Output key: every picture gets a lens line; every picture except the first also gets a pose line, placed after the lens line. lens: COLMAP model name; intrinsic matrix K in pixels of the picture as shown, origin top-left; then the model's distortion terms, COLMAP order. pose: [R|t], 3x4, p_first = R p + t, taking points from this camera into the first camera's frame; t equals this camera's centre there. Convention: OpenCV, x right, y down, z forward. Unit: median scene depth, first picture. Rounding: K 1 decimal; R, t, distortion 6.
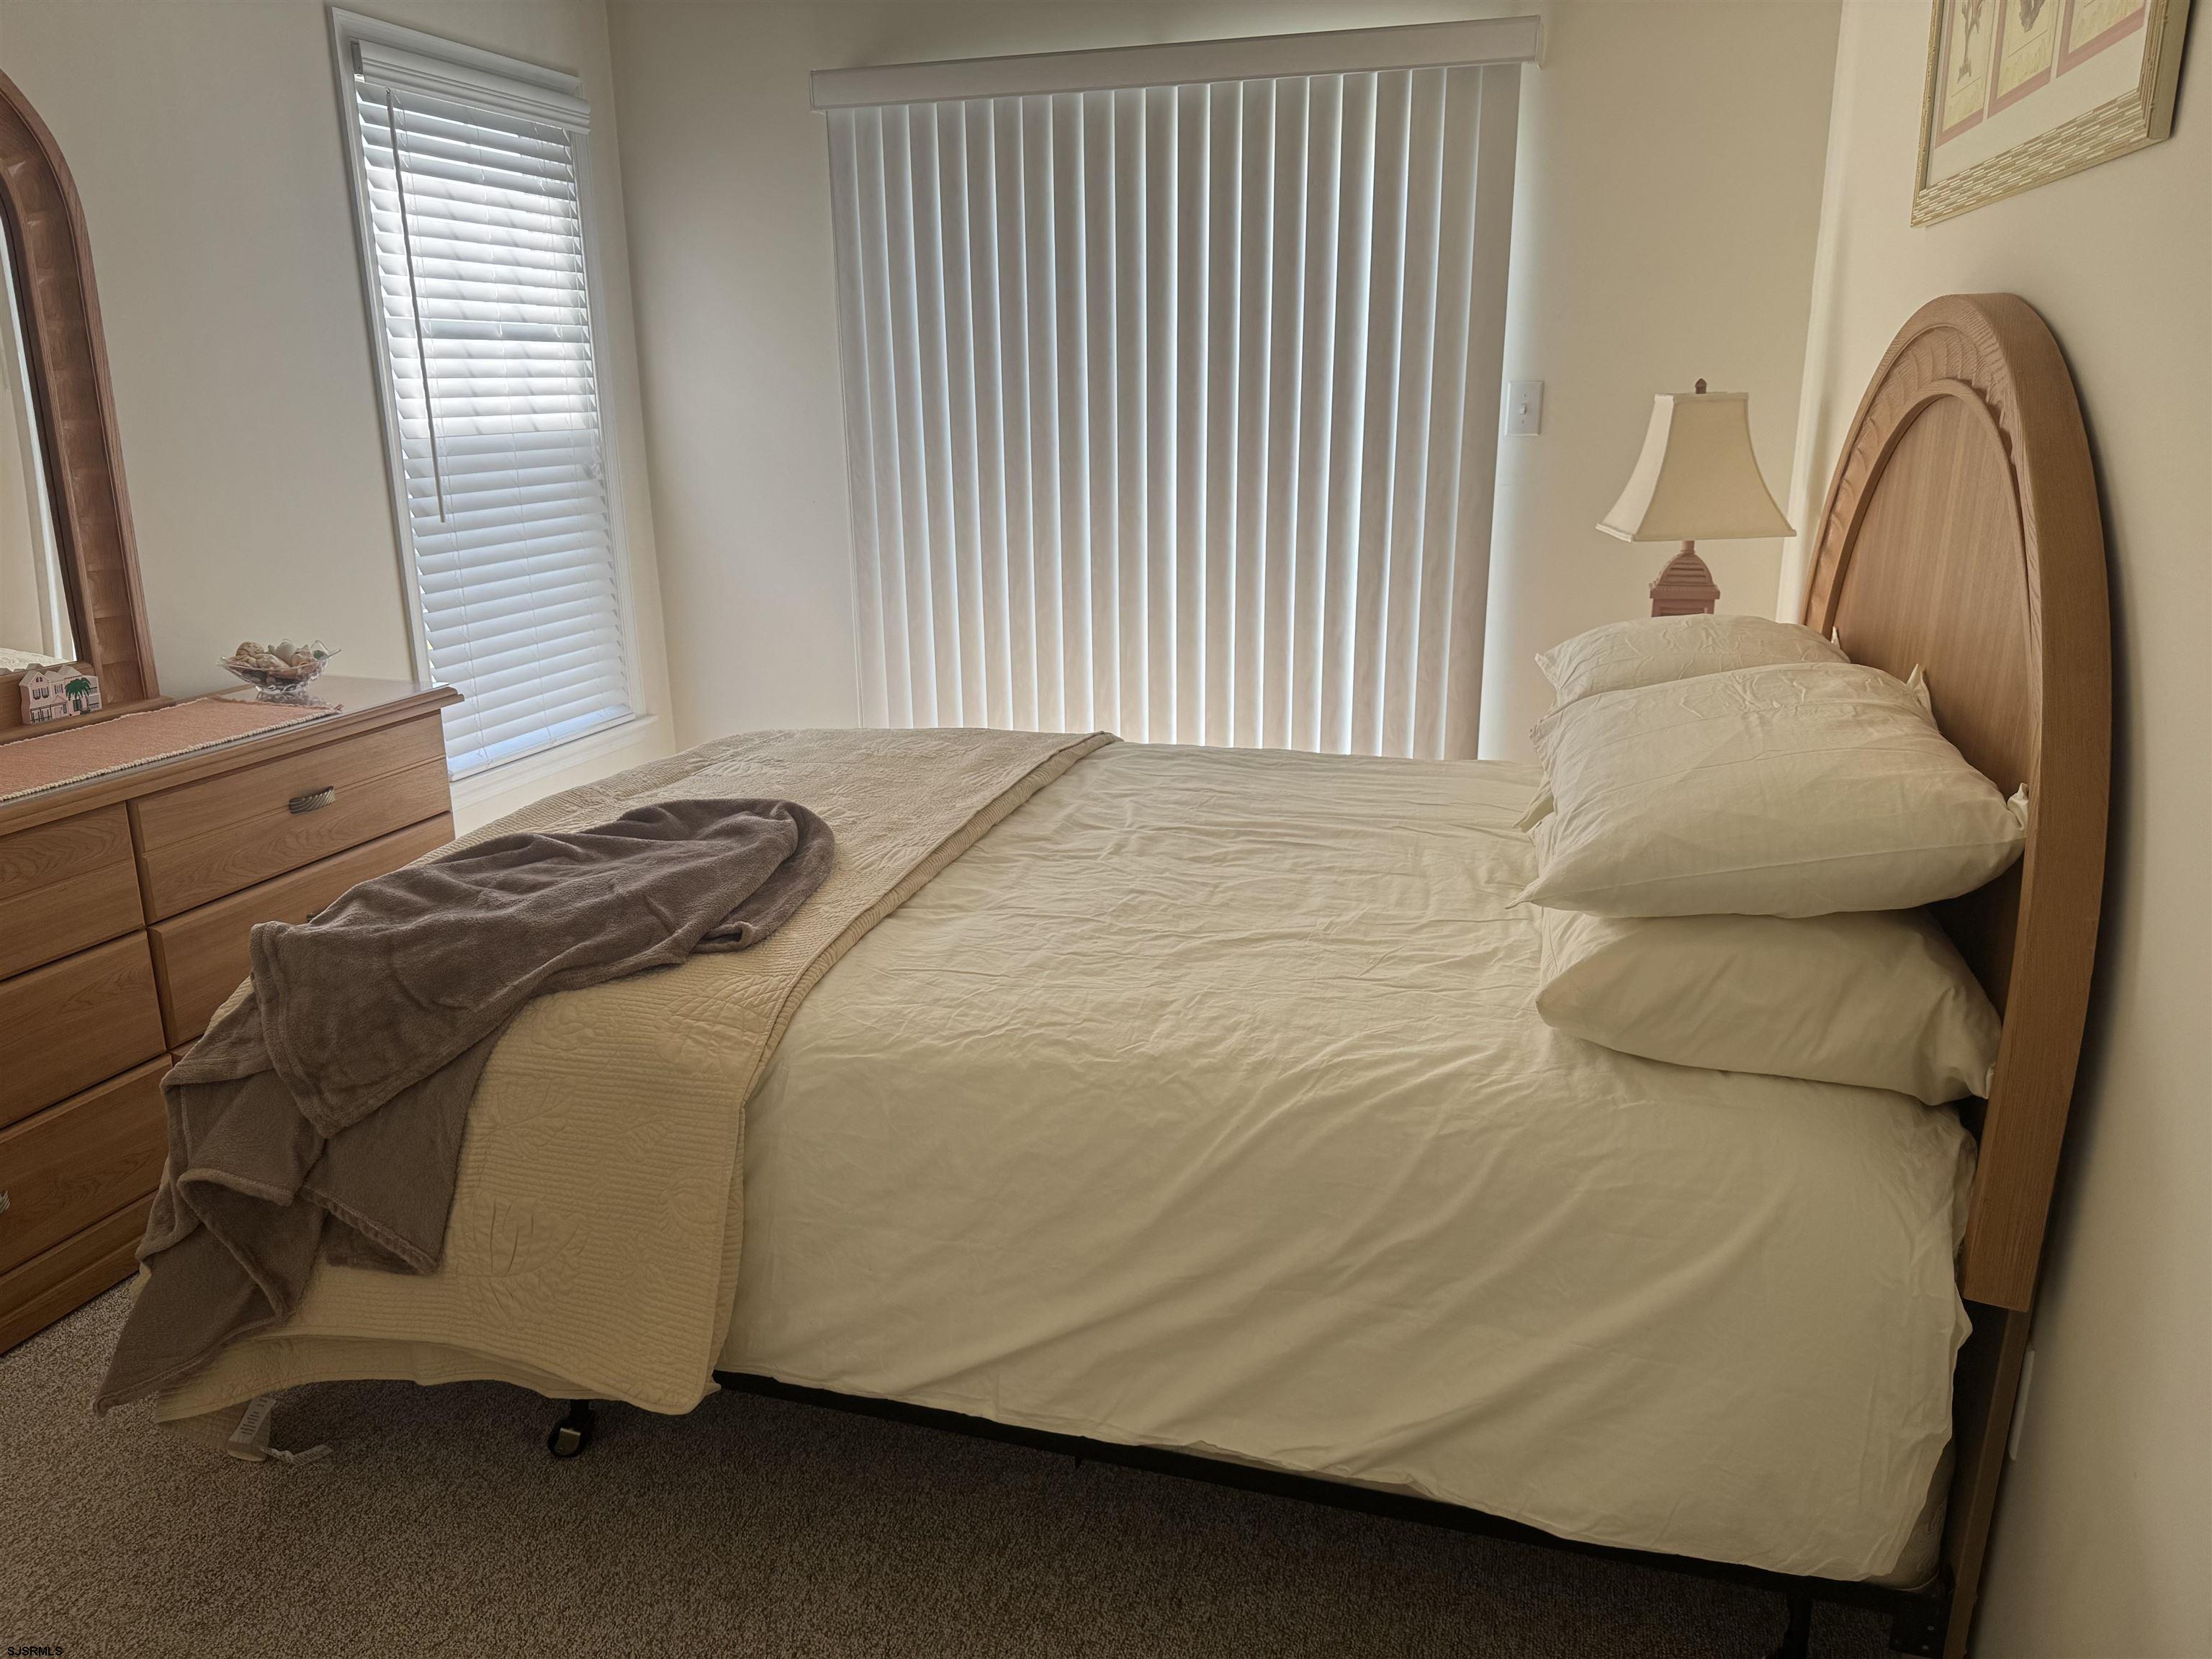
lens RADIAL K [[1533.5, 0, 1162.7], [0, 1533.5, 824.4], [0, 0, 1]] dist [0.067682, -0.138597]
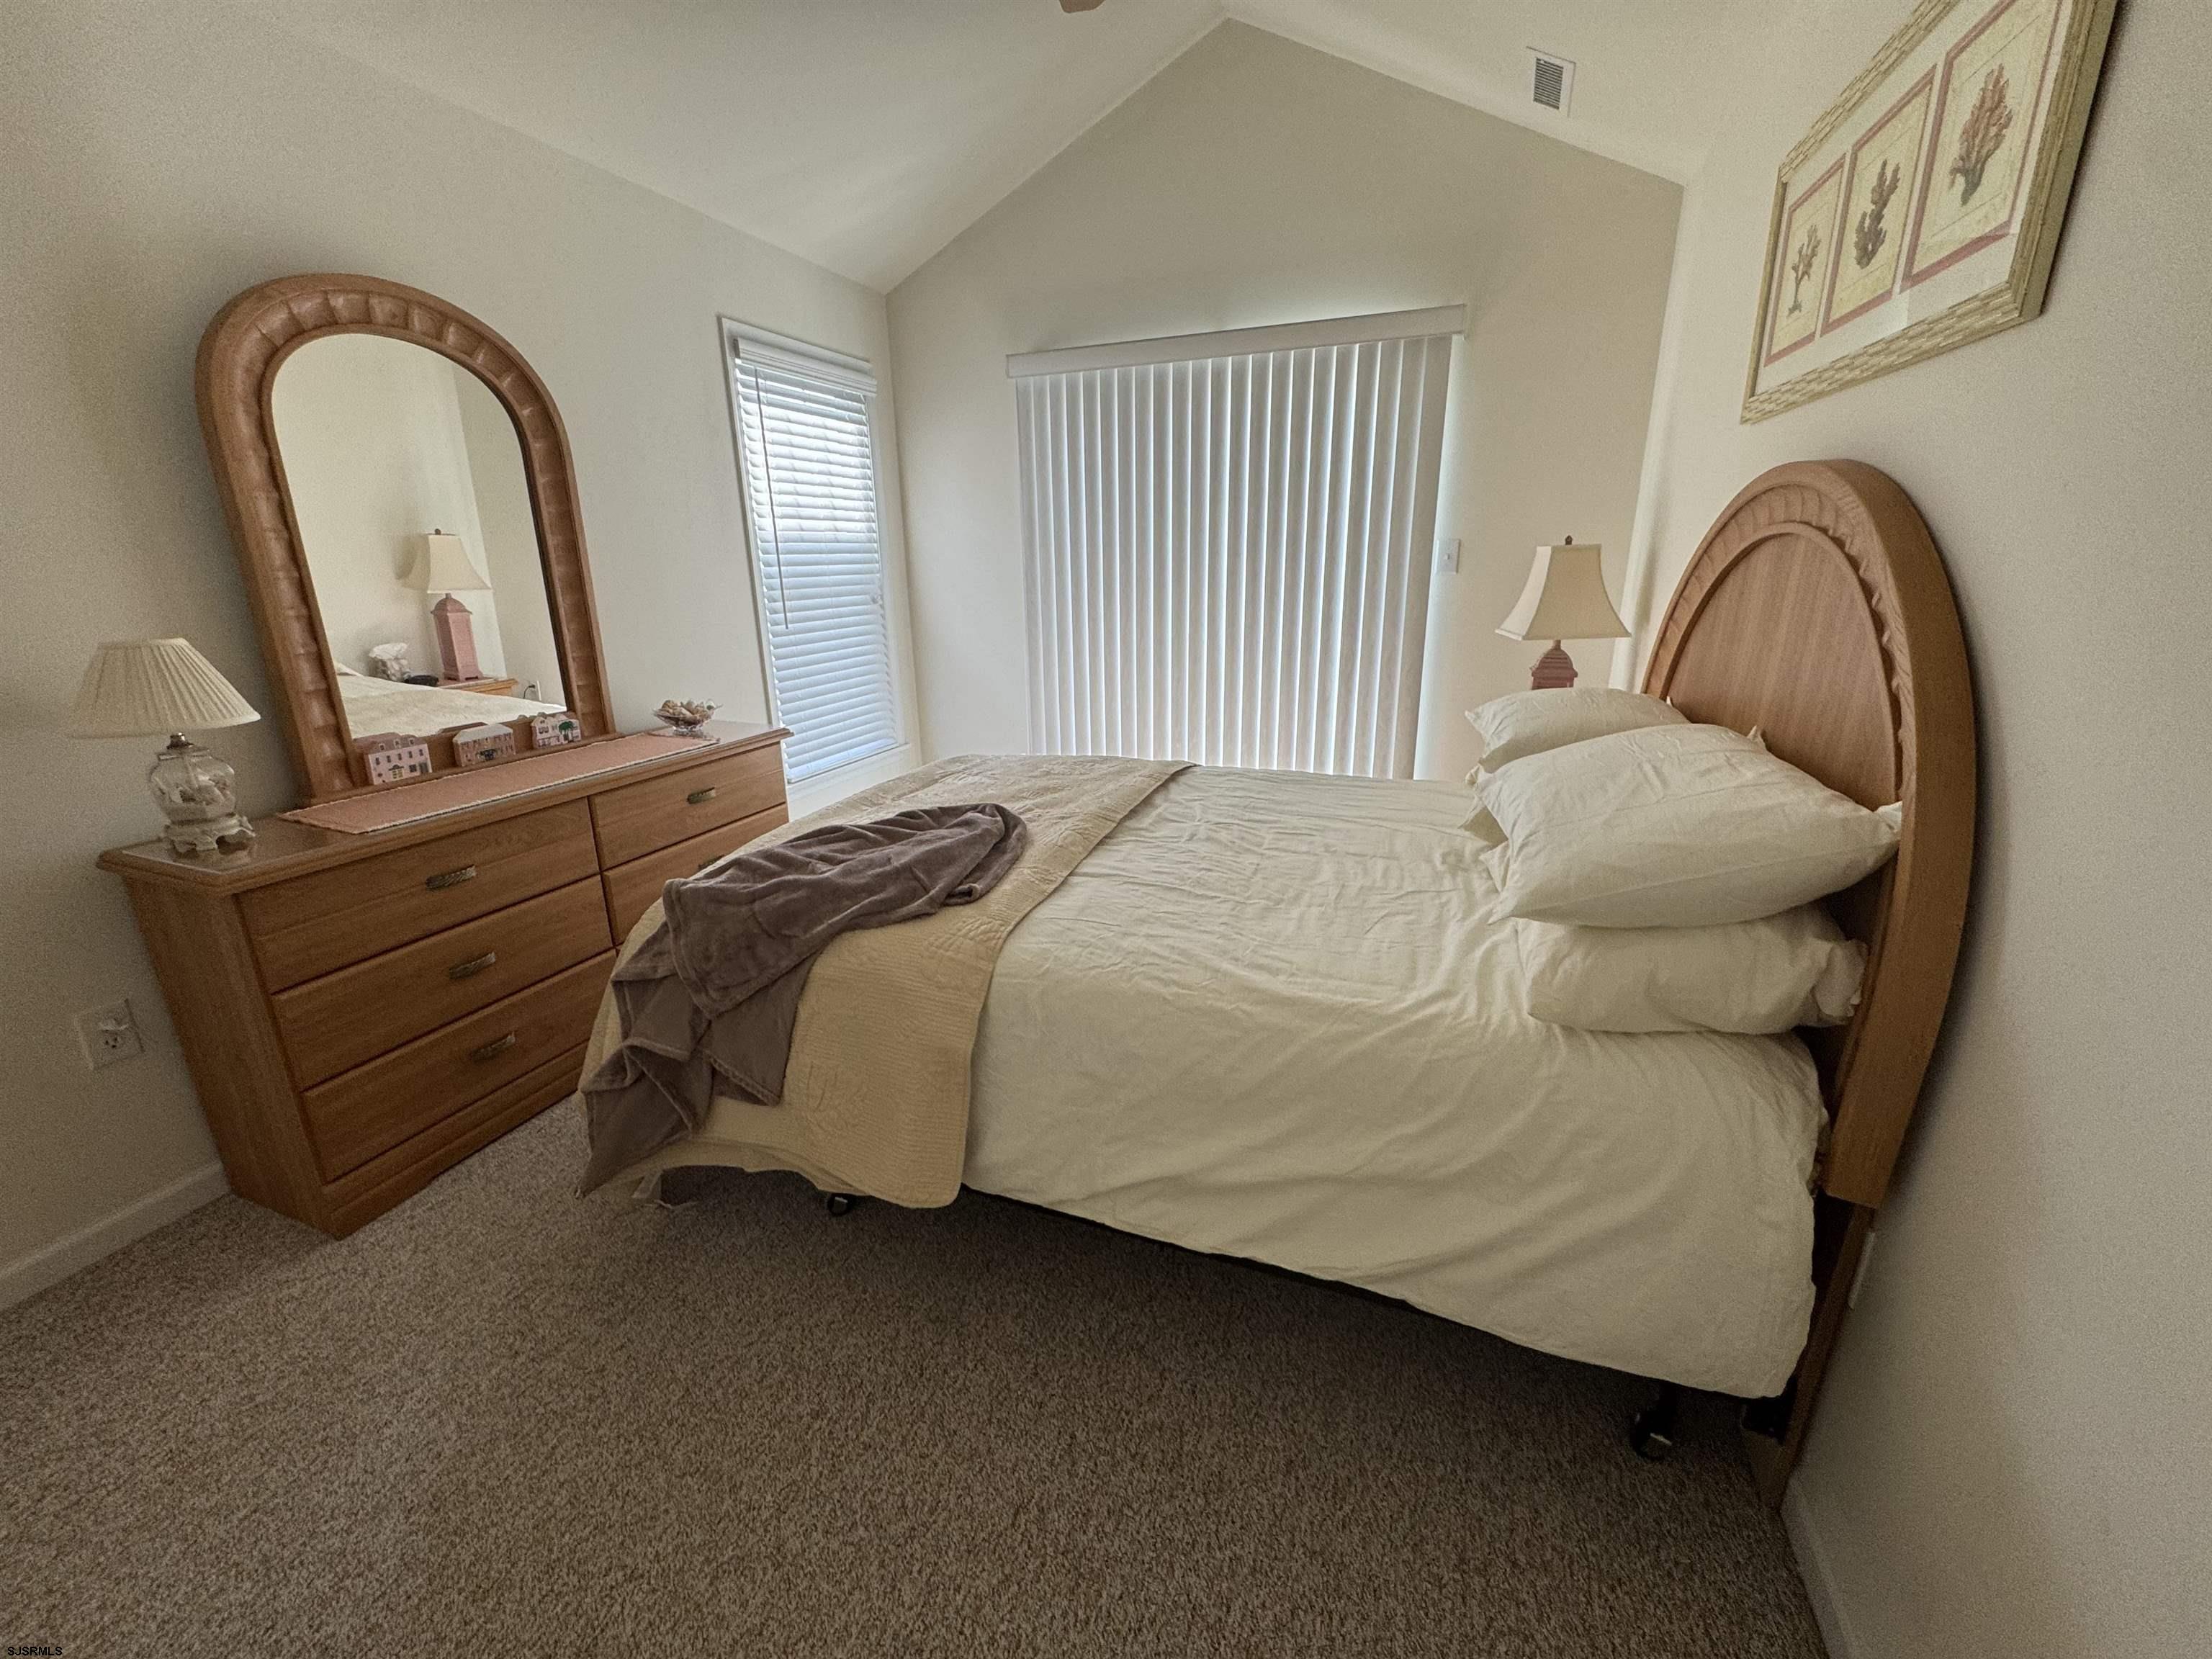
lens RADIAL K [[887.4, 0, 1106.0], [0, 887.4, 829.5], [0, 0, 1]] dist [0.000162, -0.000010]
pose [[0.995549, 0.016713, -0.092755, -0.056801], [-0.014809, 0.999666, 0.021171, -0.010280], [0.093078, -0.019703, 0.995464, 0.131677]]
